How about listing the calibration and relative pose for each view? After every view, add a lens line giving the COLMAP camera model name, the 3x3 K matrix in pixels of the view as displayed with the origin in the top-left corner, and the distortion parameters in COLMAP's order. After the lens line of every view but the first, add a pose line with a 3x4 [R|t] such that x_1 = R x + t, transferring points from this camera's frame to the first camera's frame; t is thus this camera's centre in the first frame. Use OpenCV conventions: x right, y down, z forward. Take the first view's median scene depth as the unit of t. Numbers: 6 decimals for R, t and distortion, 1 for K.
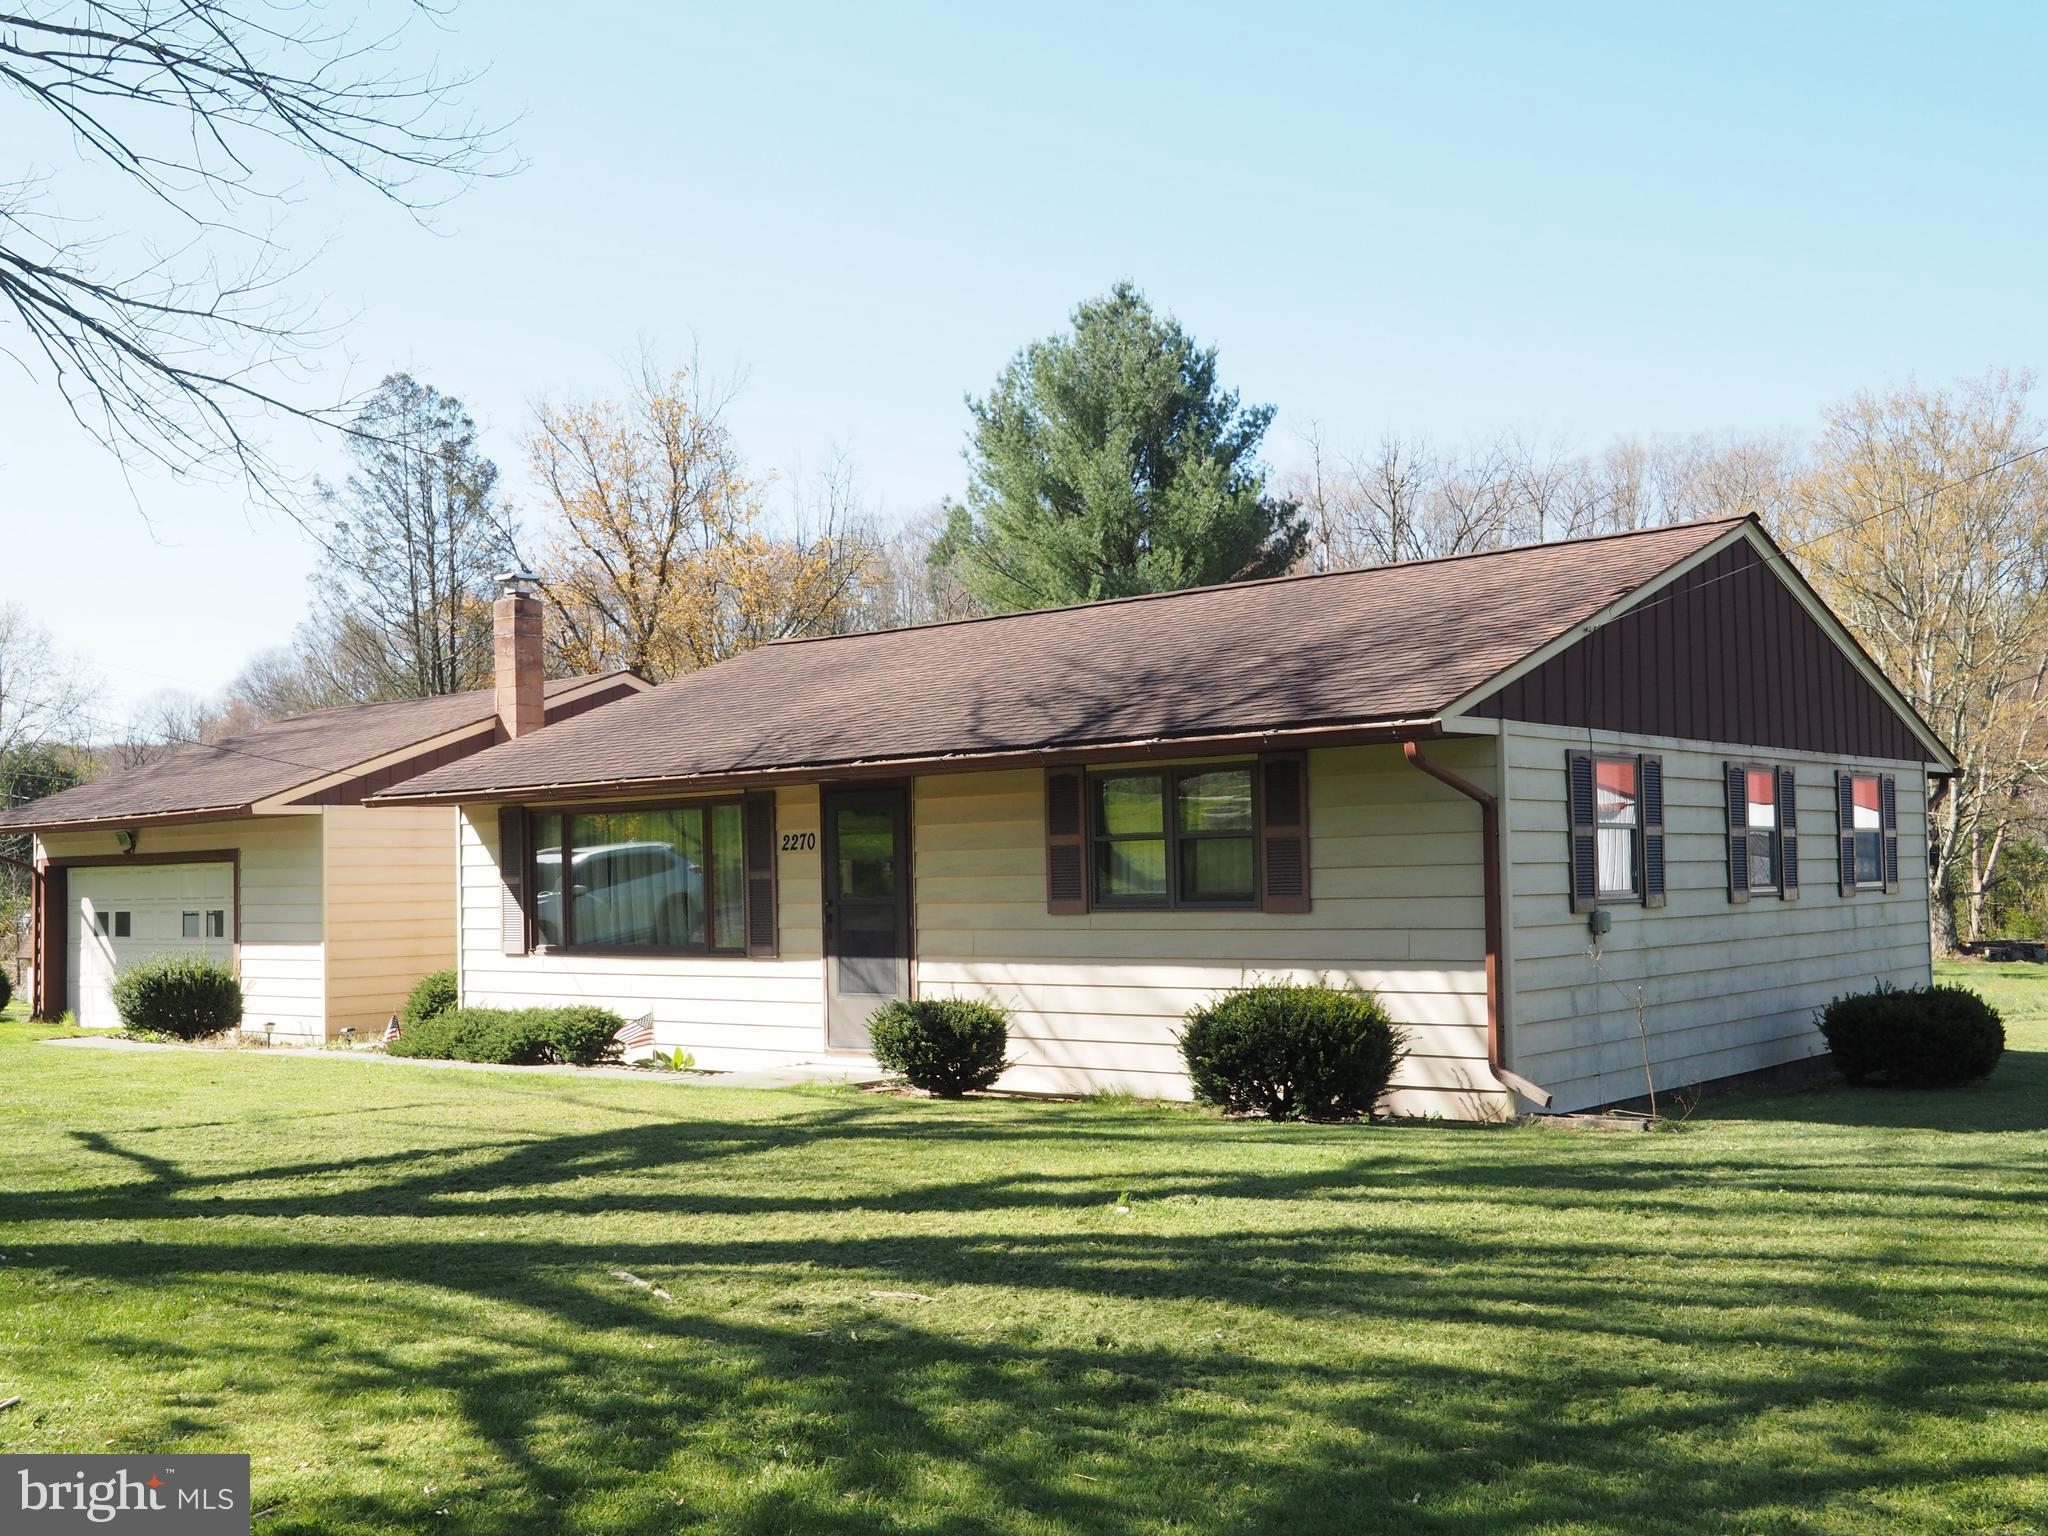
lens RADIAL K [[2001.0, 0, 1020.1], [0, 2001.0, 777.8], [0, 0, 1]] dist [-0.015959, 0.000000]
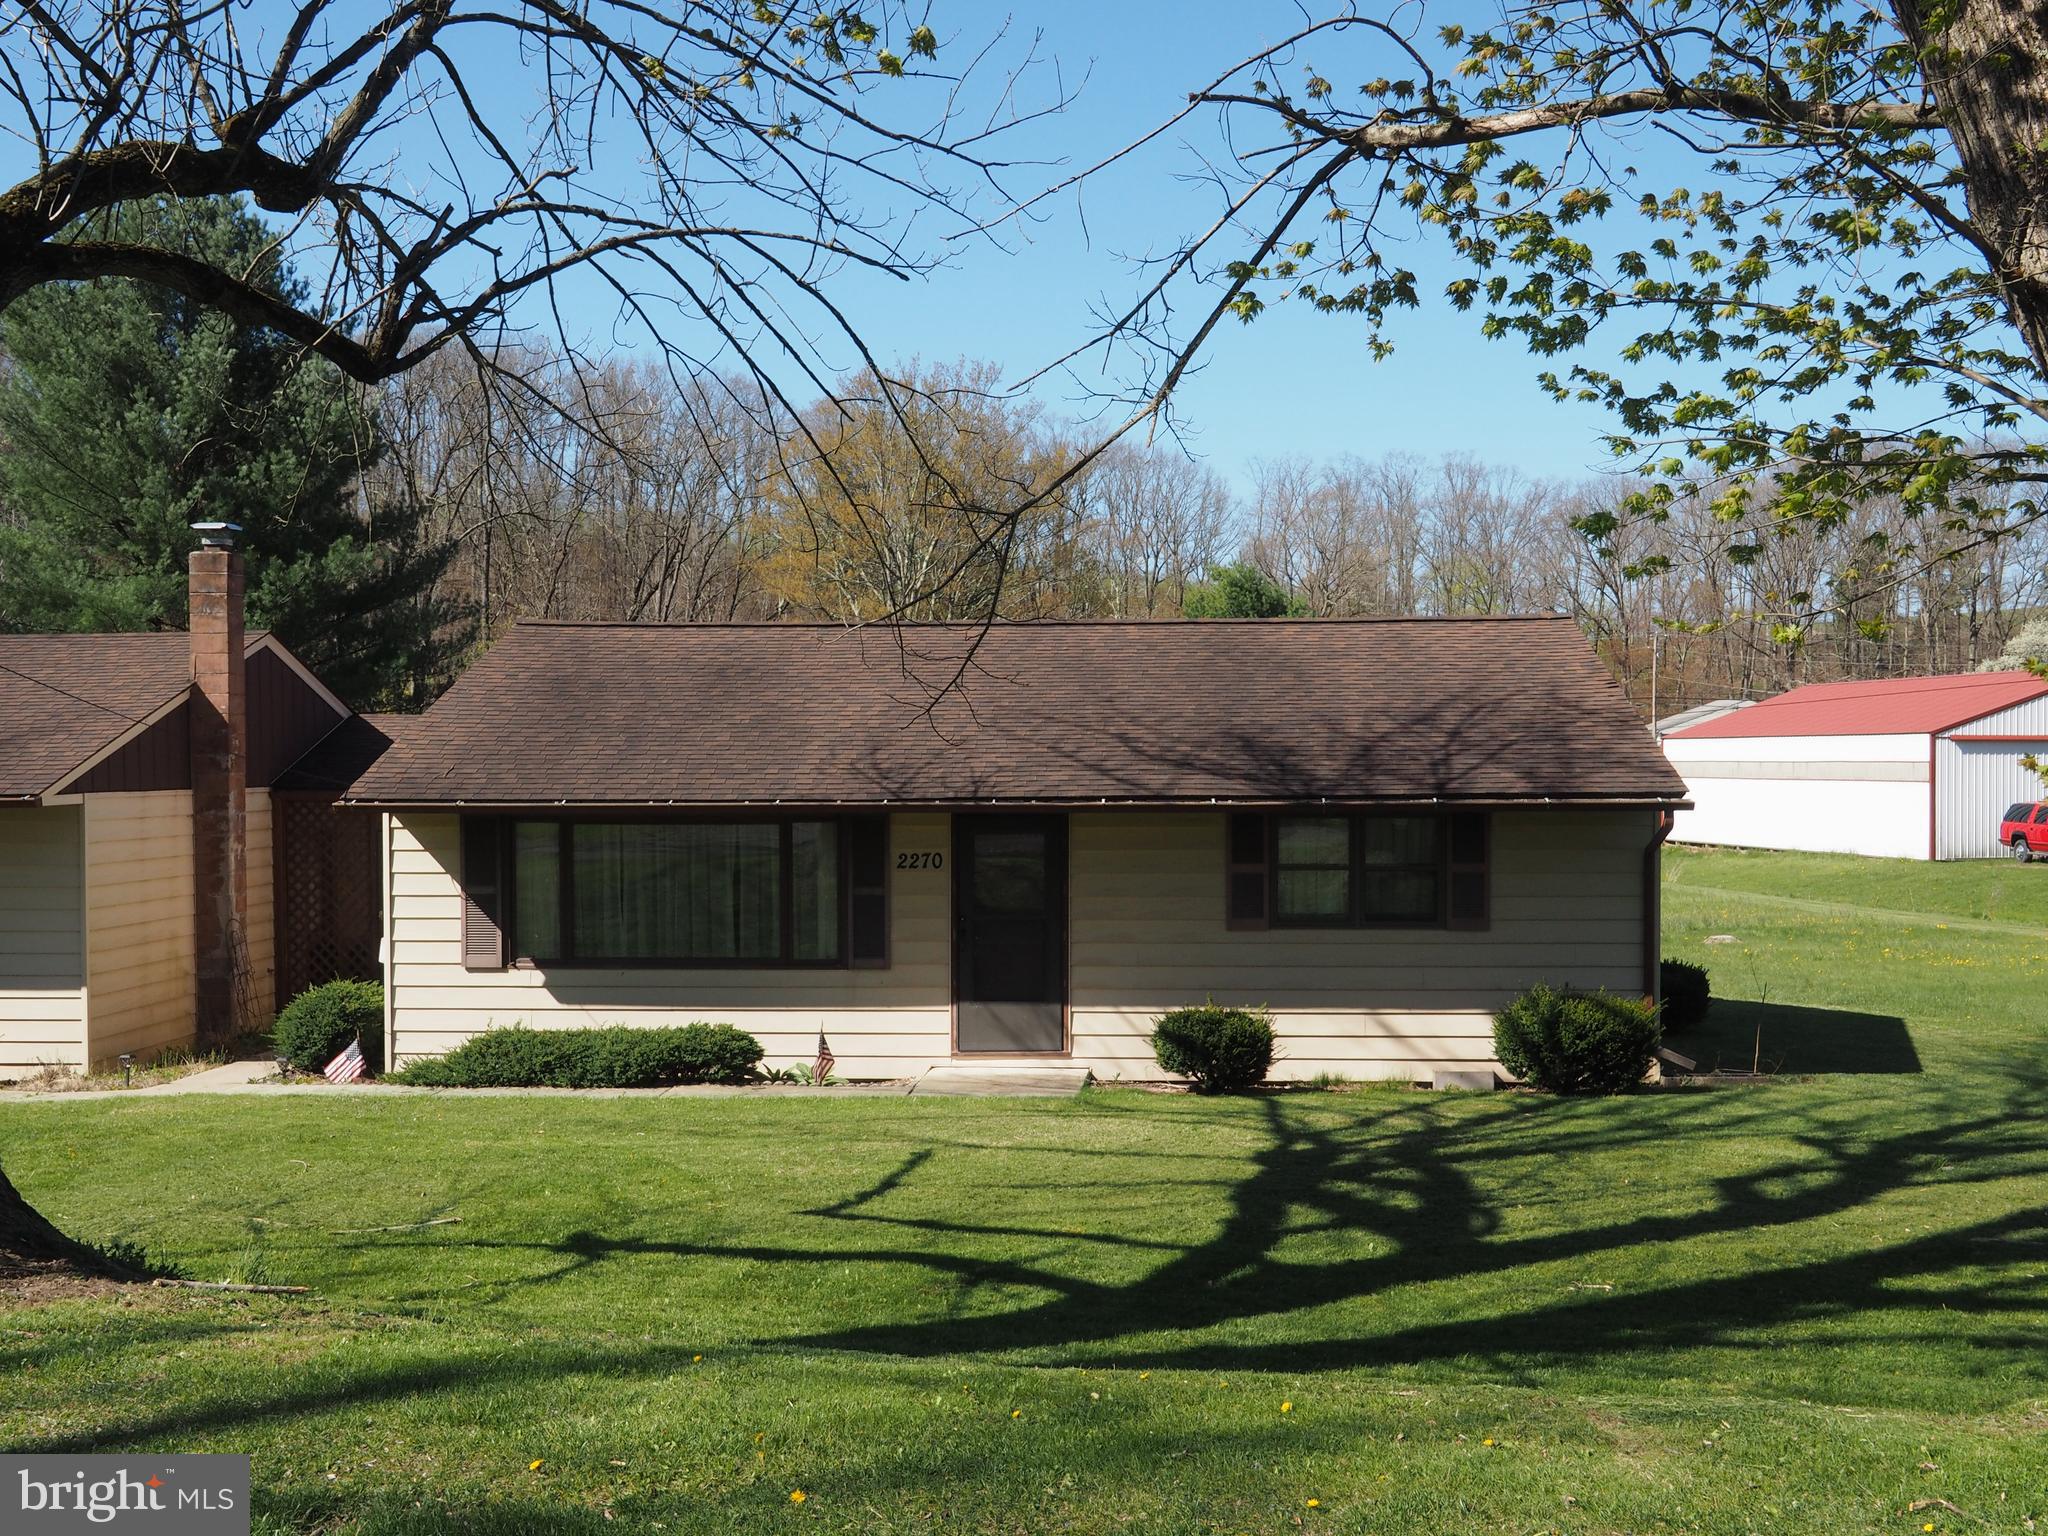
lens RADIAL K [[2075.3, 0, 1023.2], [0, 2075.3, 775.7], [0, 0, 1]] dist [-0.015912, 0.000000]
pose [[0.806487, 0.013766, 0.591092, -0.700738], [-0.041994, 0.998538, 0.034041, -0.051586], [-0.589759, -0.052276, 0.805886, 0.079785]]
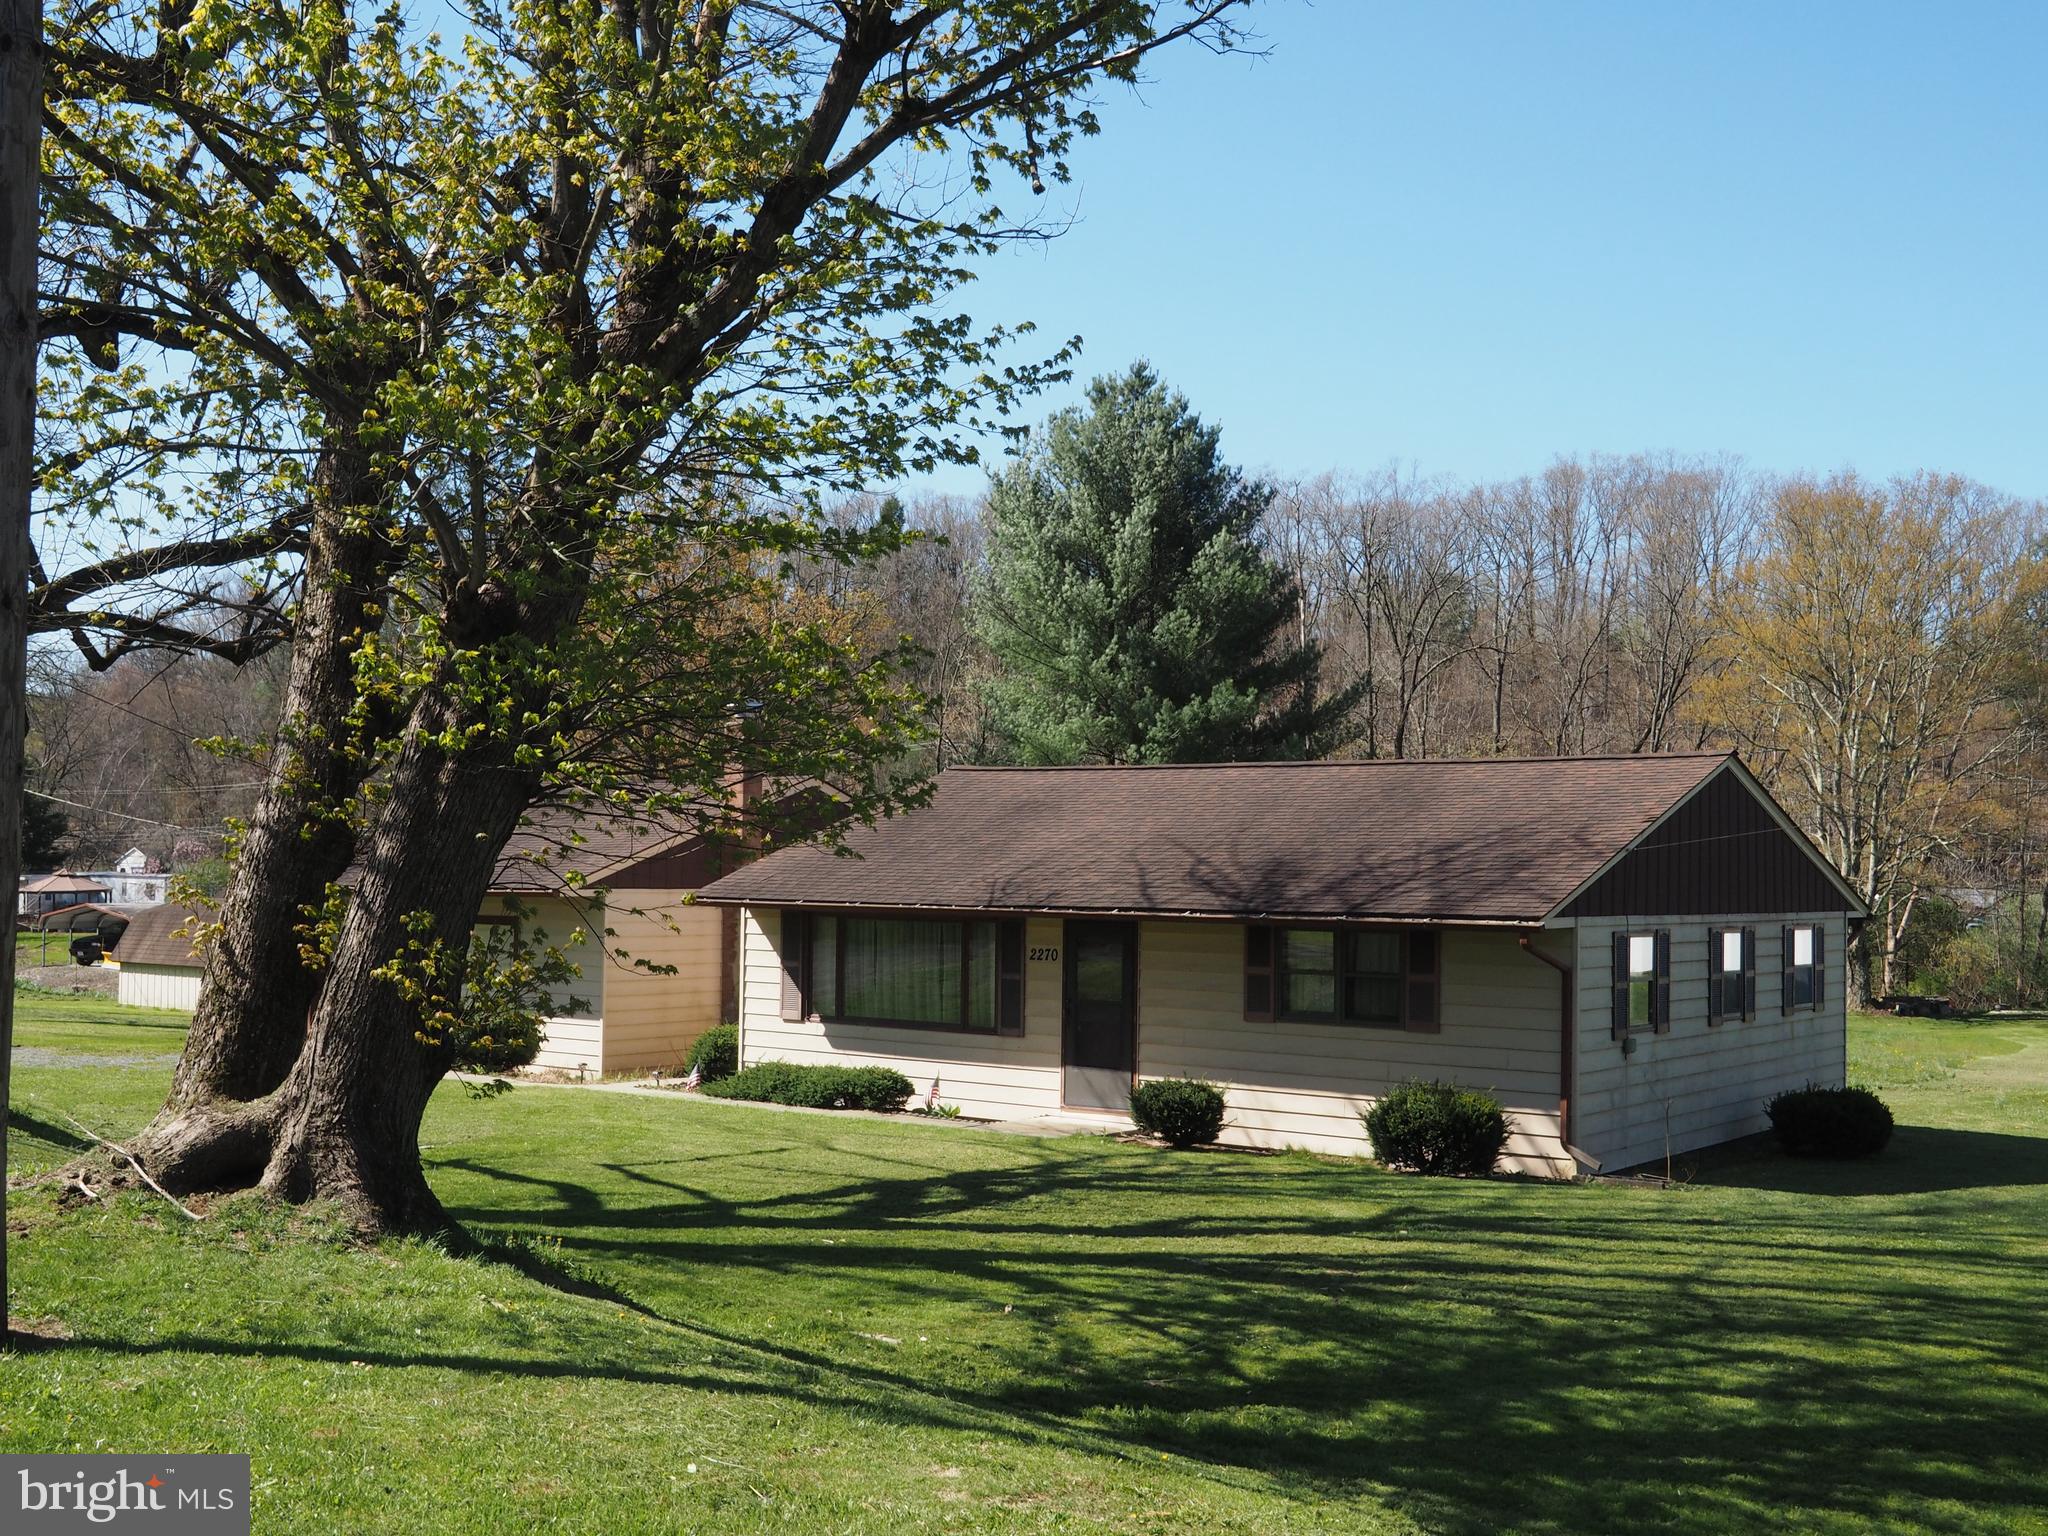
lens RADIAL K [[2075.3, 0, 1034.8], [0, 2075.3, 760.1], [0, 0, 1]] dist [-0.015912, 0.000000]
pose [[0.997946, 0.038309, 0.051342, -0.190635], [-0.038095, 0.999261, -0.005123, -0.091740], [-0.051500, 0.003157, 0.998668, -0.415520]]
